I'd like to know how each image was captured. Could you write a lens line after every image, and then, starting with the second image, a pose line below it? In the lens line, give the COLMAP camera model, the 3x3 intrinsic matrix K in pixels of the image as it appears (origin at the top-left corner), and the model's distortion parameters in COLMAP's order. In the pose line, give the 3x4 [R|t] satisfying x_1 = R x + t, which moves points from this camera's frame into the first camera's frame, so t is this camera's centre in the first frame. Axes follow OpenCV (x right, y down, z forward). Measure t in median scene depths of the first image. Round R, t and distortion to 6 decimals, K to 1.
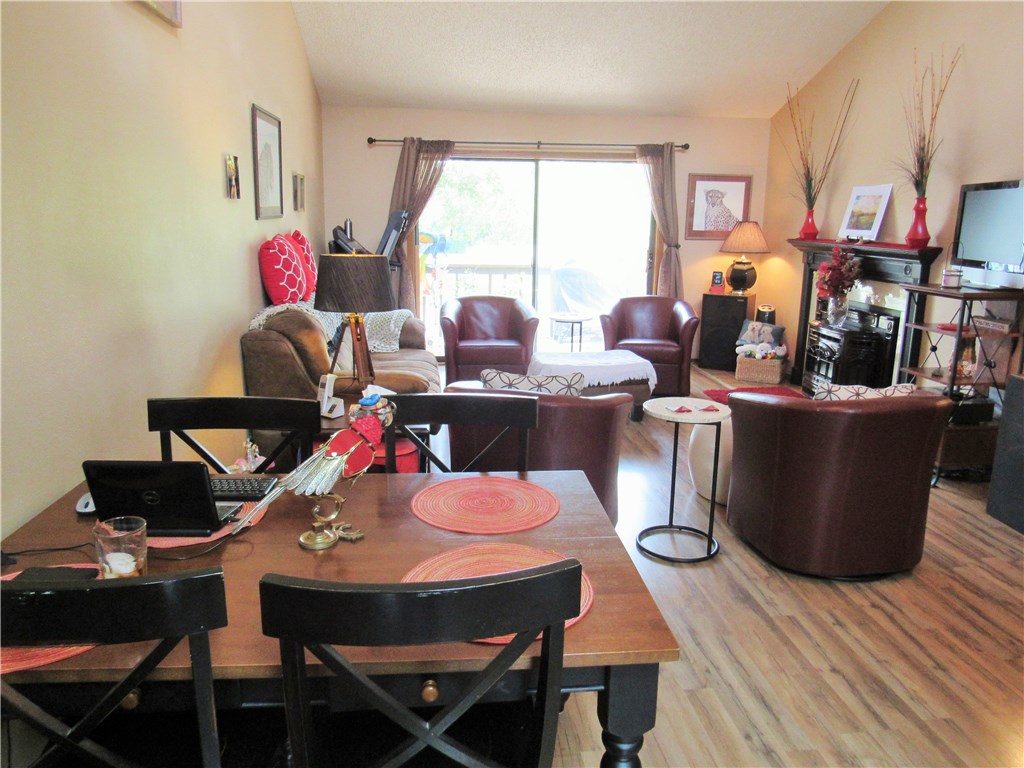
lens RADIAL K [[734.8, 0, 516.2], [0, 734.8, 374.6], [0, 0, 1]] dist [-0.020108, 0.000314]
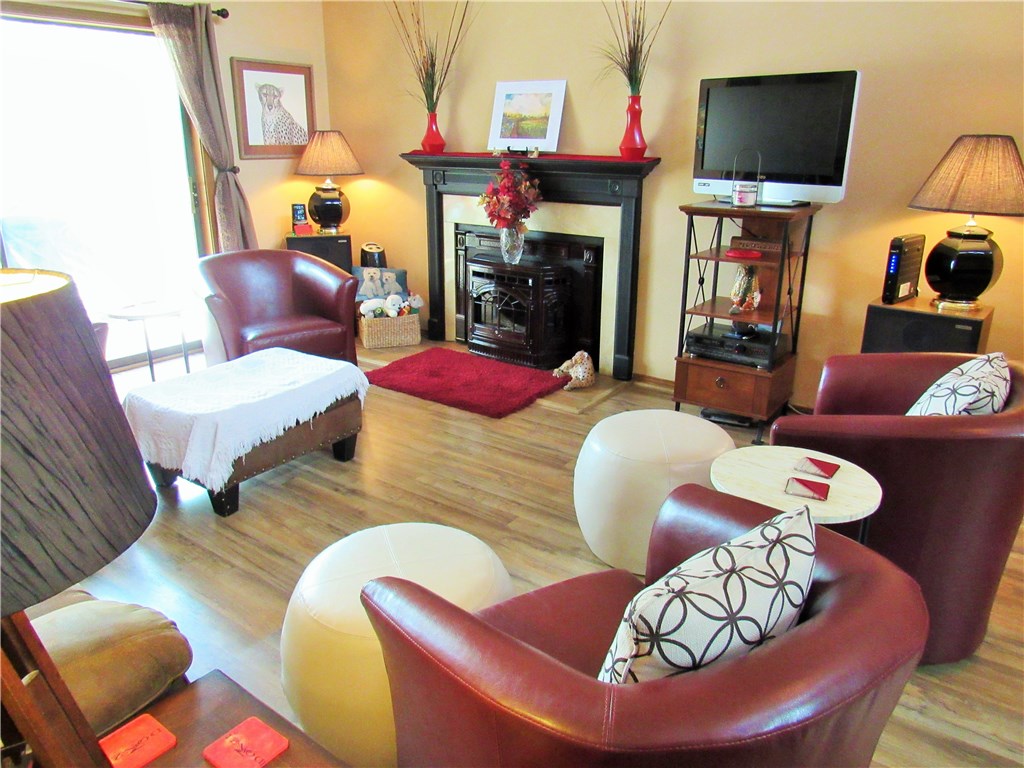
lens RADIAL K [[734.8, 0, 518.4], [0, 734.8, 381.7], [0, 0, 1]] dist [-0.020108, 0.000314]
pose [[0.674485, -0.244112, 0.696764, -0.125837], [0.159955, 0.969657, 0.184880, -0.074547], [-0.720753, -0.013248, 0.693066, 0.371278]]
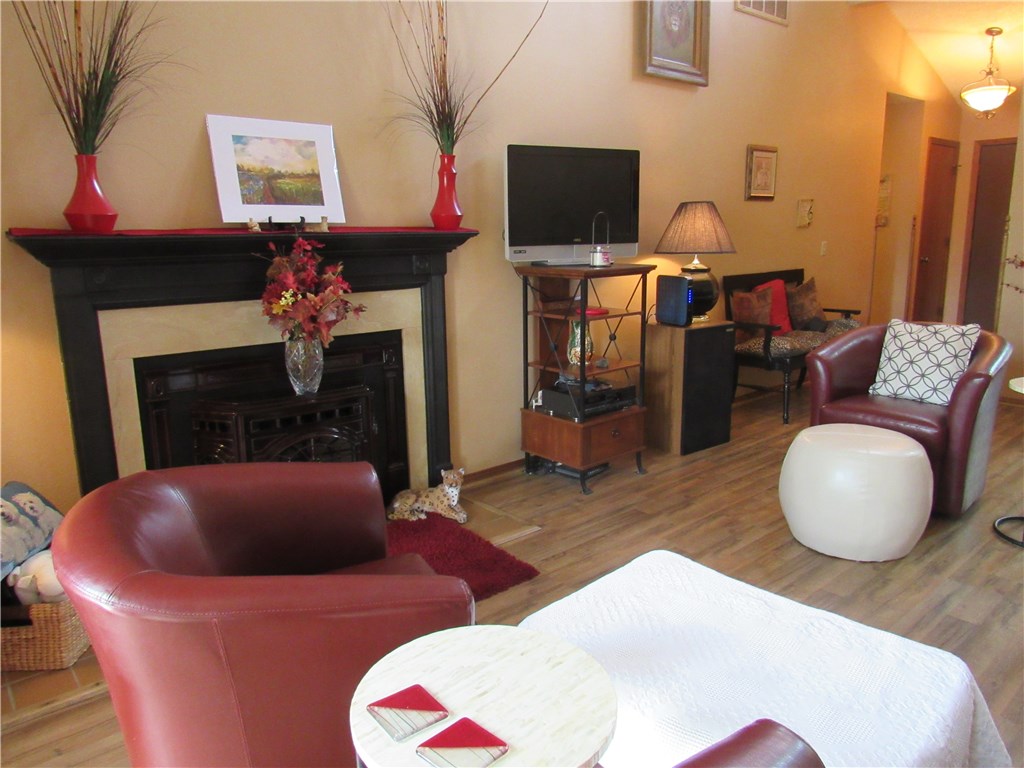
lens RADIAL K [[734.8, 0, 518.4], [0, 734.8, 380.5], [0, 0, 1]] dist [-0.020108, 0.000314]
pose [[-0.568655, -0.175634, 0.803607, -0.053383], [0.176170, 0.928267, 0.327543, -0.184620], [-0.803489, 0.327830, -0.496923, 0.963132]]
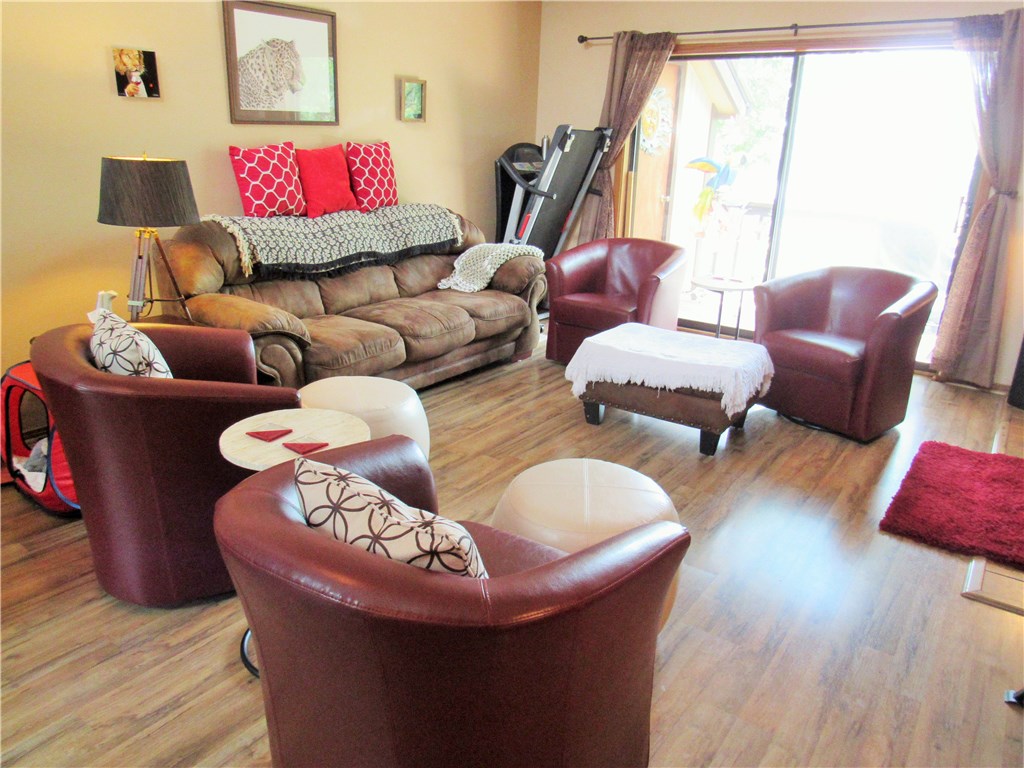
lens RADIAL K [[734.8, 0, 509.2], [0, 734.8, 379.5], [0, 0, 1]] dist [-0.020108, 0.000314]
pose [[0.738706, 0.222027, -0.636409, 0.347794], [-0.165005, 0.975029, 0.148635, -0.054288], [0.653518, -0.004787, 0.756896, 0.318589]]
